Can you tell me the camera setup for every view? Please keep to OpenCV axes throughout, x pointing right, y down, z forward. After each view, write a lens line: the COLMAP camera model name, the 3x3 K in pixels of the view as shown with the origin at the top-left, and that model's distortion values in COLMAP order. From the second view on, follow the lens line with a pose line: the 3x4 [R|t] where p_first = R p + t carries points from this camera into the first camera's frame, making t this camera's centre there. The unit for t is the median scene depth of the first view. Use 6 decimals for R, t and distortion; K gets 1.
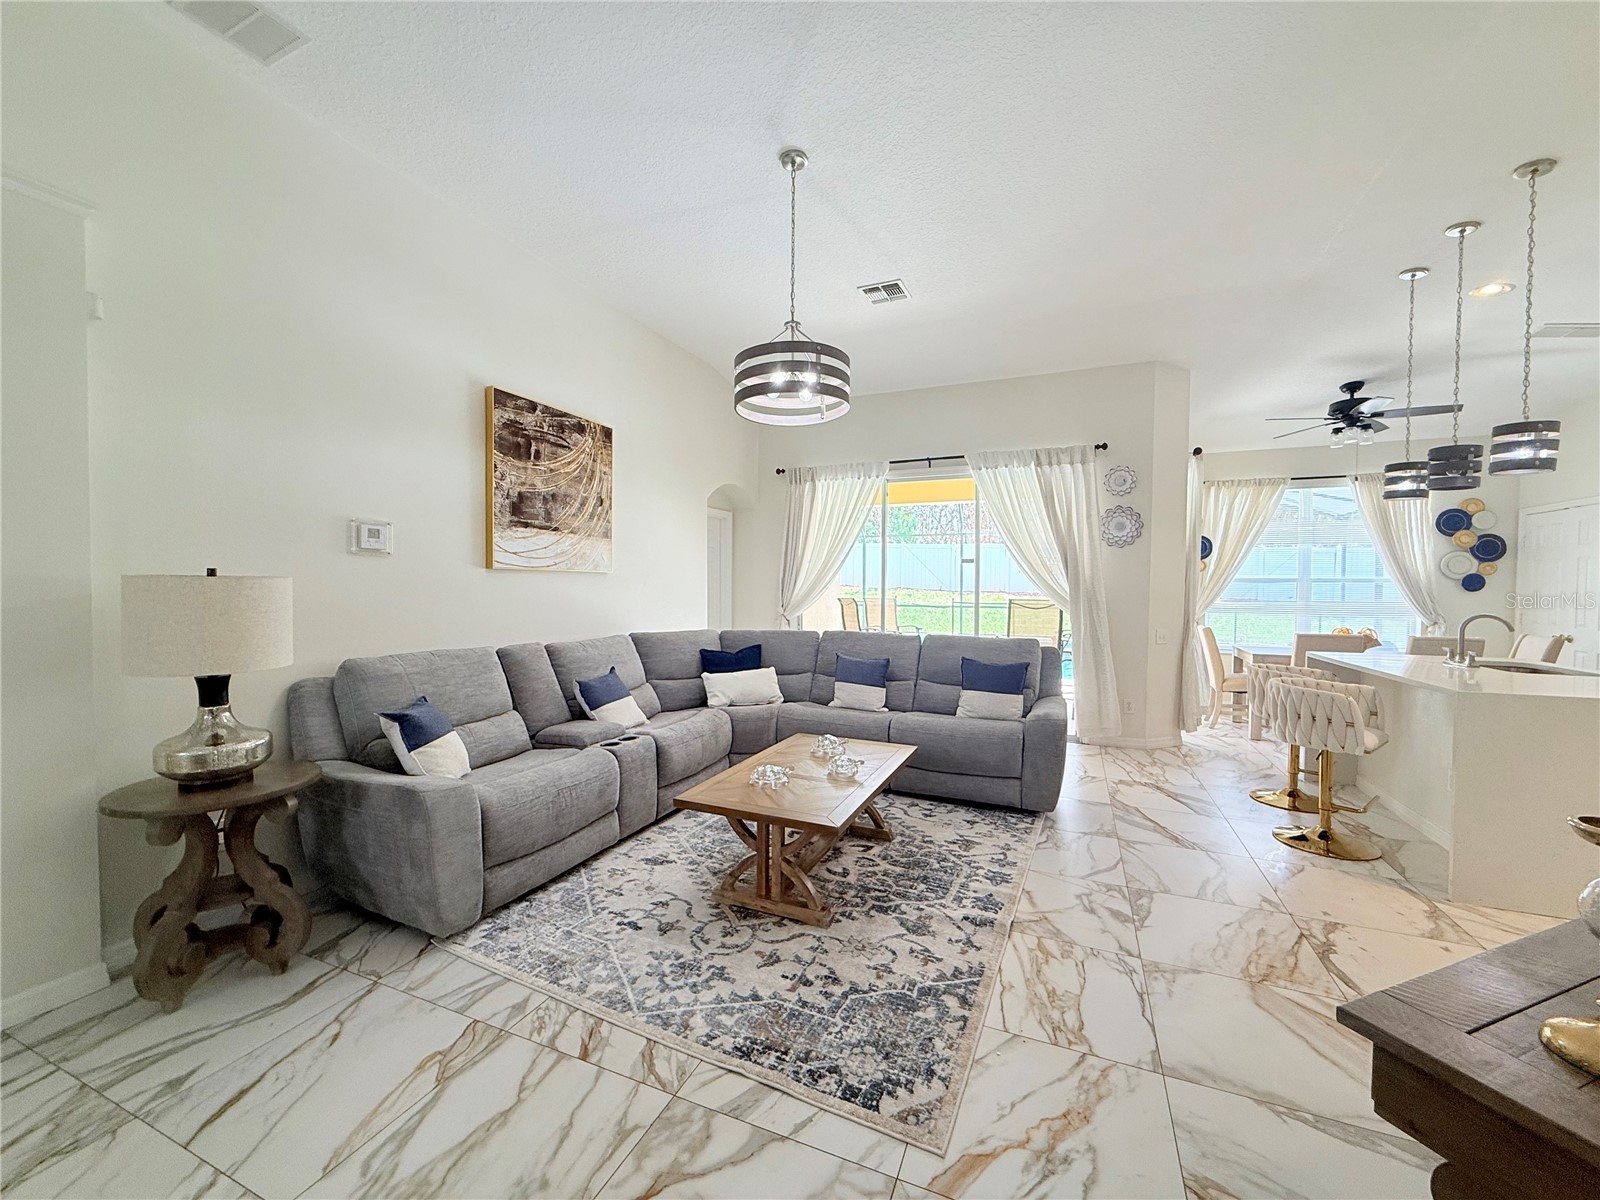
lens RADIAL K [[638.8, 0, 797.3], [0, 638.8, 602.4], [0, 0, 1]] dist [-0.000679, -0.000155]
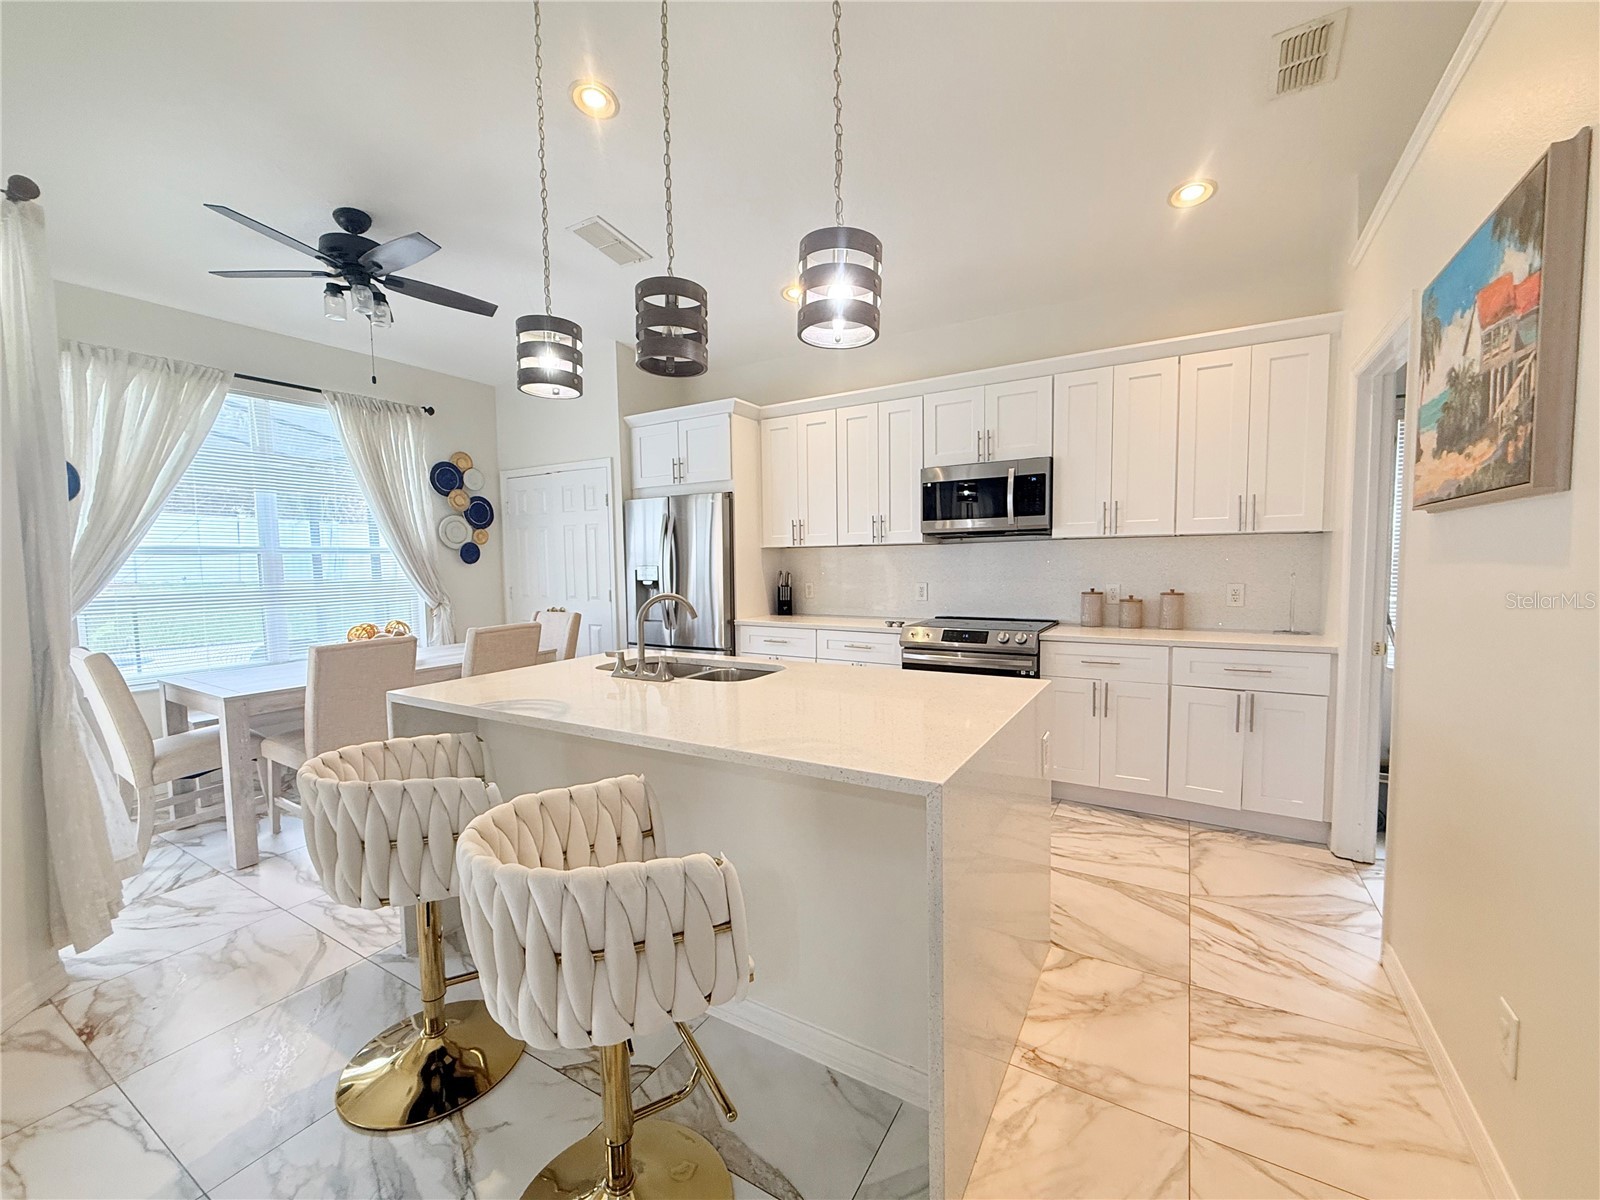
lens RADIAL K [[647.2, 0, 802.6], [0, 647.2, 602.7], [0, 0, 1]] dist [-0.001133, -0.000347]
pose [[0.131580, -0.074796, 0.988480, 0.418928], [0.041910, 0.996678, 0.069838, -0.011055], [-0.990419, 0.032238, 0.134277, 0.713651]]
